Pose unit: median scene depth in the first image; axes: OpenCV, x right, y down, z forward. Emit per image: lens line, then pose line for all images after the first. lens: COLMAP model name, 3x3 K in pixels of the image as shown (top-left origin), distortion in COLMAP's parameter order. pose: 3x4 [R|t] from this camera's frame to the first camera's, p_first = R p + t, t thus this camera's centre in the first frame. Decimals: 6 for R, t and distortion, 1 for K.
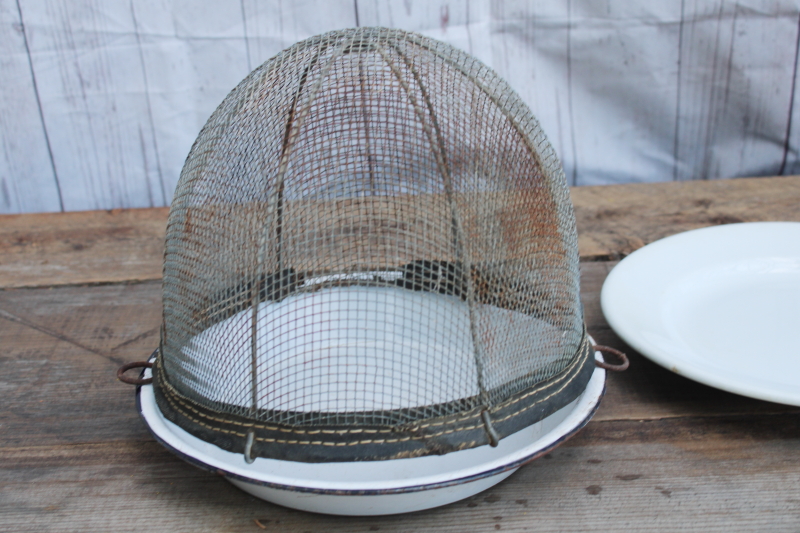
lens RADIAL K [[1272.1, 0, 383.8], [0, 1272.1, 262.7], [0, 0, 1]] dist [-0.045278, 0.158128]
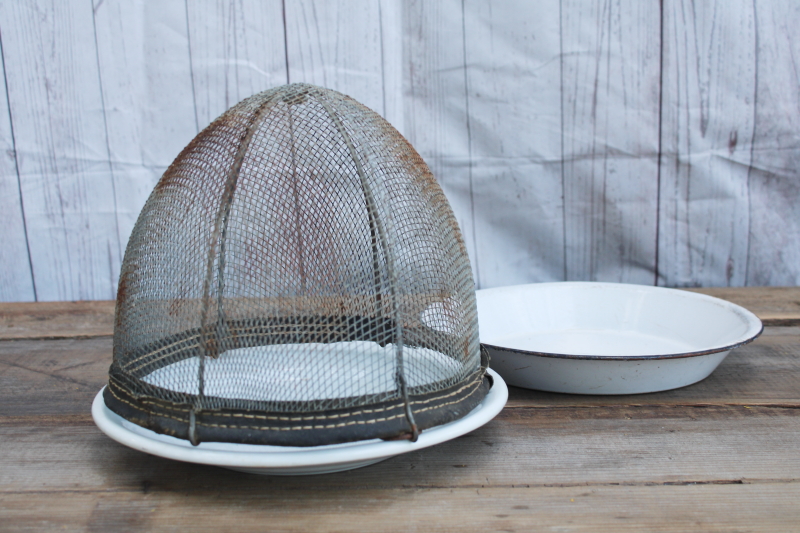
lens RADIAL K [[1205.9, 0, 401.6], [0, 1205.9, 282.4], [0, 0, 1]] dist [-0.040921, 0.122258]
pose [[0.999644, 0.025852, 0.006607, 0.076779], [-0.023880, 0.977249, -0.210746, 0.165205], [-0.011905, 0.210513, 0.977519, -0.090580]]
